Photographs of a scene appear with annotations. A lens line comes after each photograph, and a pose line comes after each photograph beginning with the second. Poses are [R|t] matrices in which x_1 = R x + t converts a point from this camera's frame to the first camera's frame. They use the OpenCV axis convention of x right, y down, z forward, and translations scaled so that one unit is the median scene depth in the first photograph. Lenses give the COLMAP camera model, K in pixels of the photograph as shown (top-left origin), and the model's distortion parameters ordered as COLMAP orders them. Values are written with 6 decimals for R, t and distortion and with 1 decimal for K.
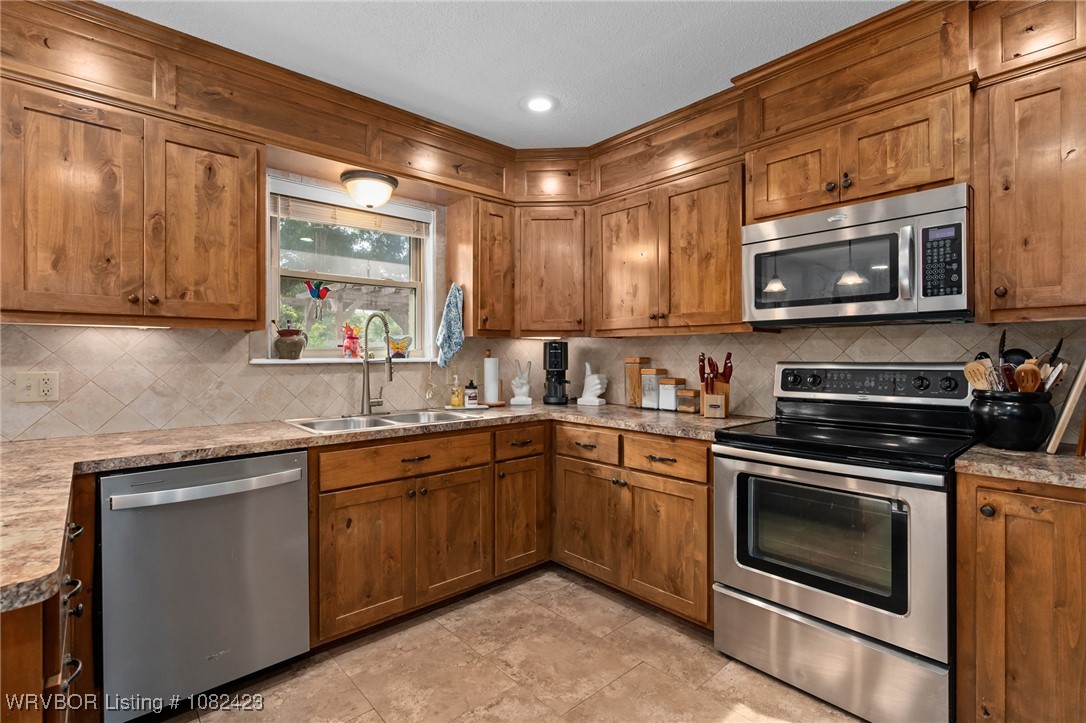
lens RADIAL K [[507.2, 0, 541.5], [0, 507.2, 355.2], [0, 0, 1]] dist [-0.001268, 0.000477]
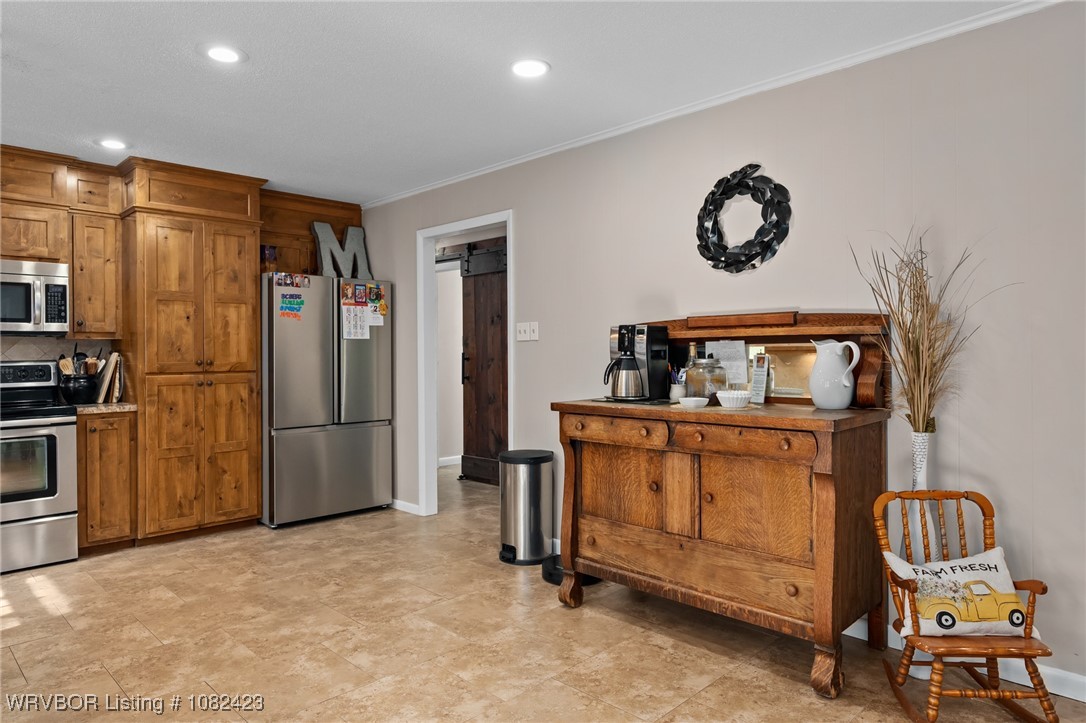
lens RADIAL K [[671.8, 0, 542.4], [0, 671.8, 354.1], [0, 0, 1]] dist [-0.001599, -0.000210]
pose [[-0.059672, 0.000007, 0.998218, -1.286652], [0.005852, 0.999983, 0.000343, 0.002312], [-0.998201, 0.005862, -0.059671, -0.445787]]
